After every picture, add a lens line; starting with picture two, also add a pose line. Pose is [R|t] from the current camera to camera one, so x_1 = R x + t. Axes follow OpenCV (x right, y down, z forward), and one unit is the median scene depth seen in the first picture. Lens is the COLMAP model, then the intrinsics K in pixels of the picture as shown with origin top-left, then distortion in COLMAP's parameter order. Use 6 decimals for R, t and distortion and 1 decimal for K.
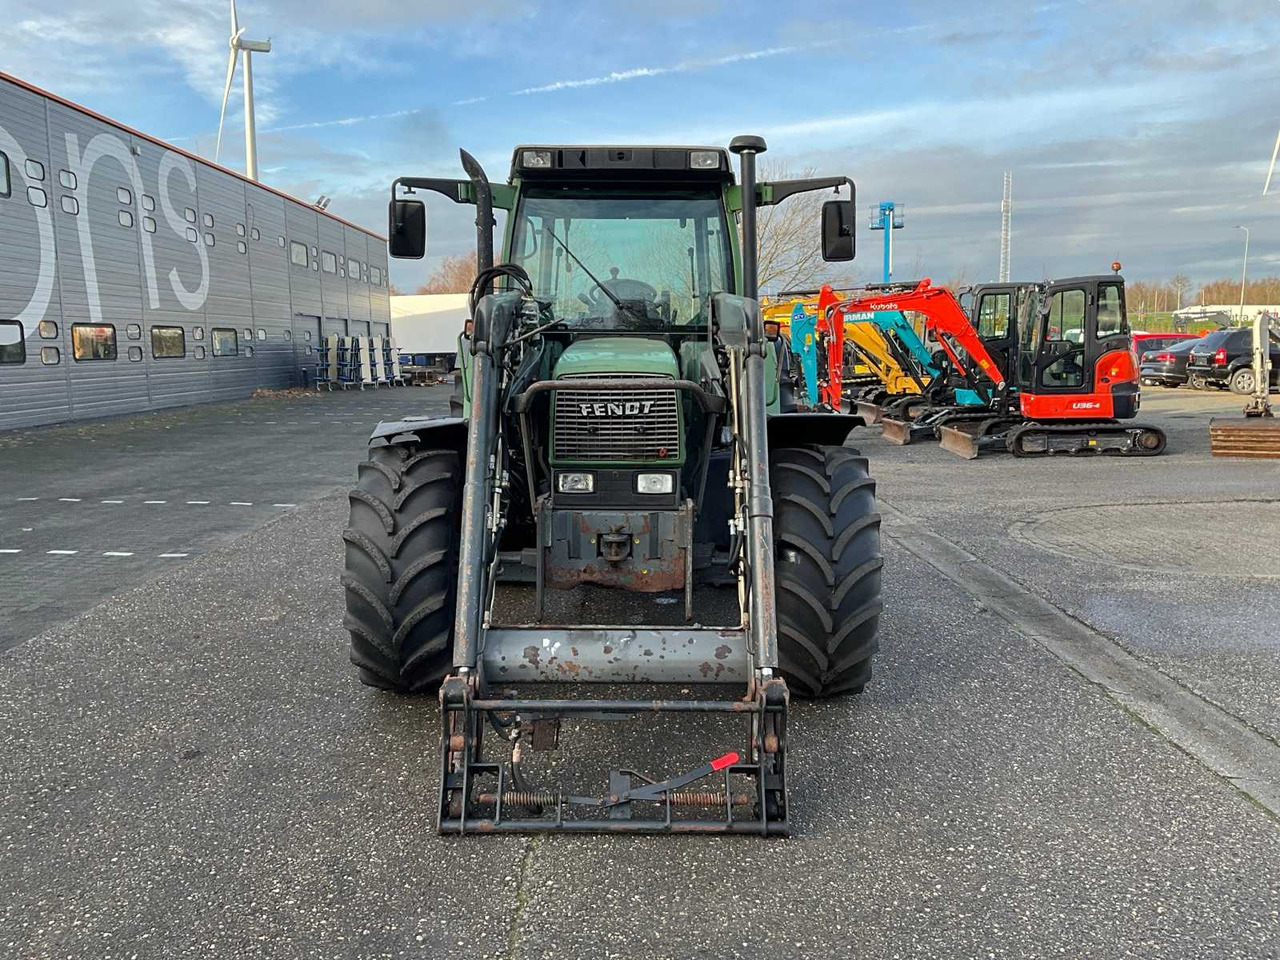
lens RADIAL K [[1063.8, 0, 640.0], [0, 1063.8, 480.0], [0, 0, 1]] dist [-0.003009, -0.004307]
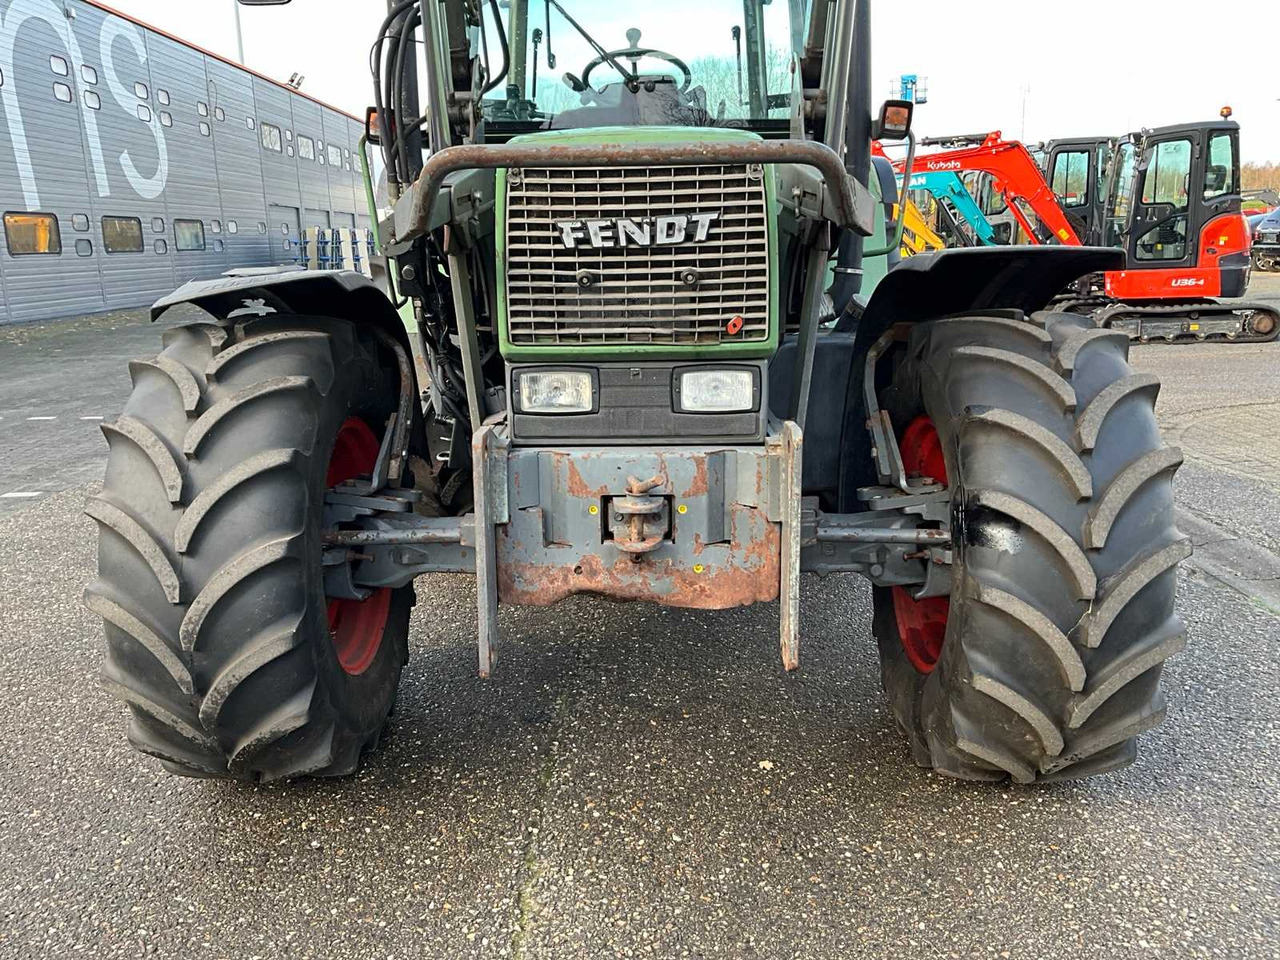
lens RADIAL K [[1063.8, 0, 640.0], [0, 1063.8, 480.0], [0, 0, 1]] dist [-0.003009, -0.004307]
pose [[0.999869, -0.014968, -0.006090, -0.019050], [0.015474, 0.995459, 0.093922, -0.002480], [0.004657, -0.094004, 0.995561, 0.506257]]
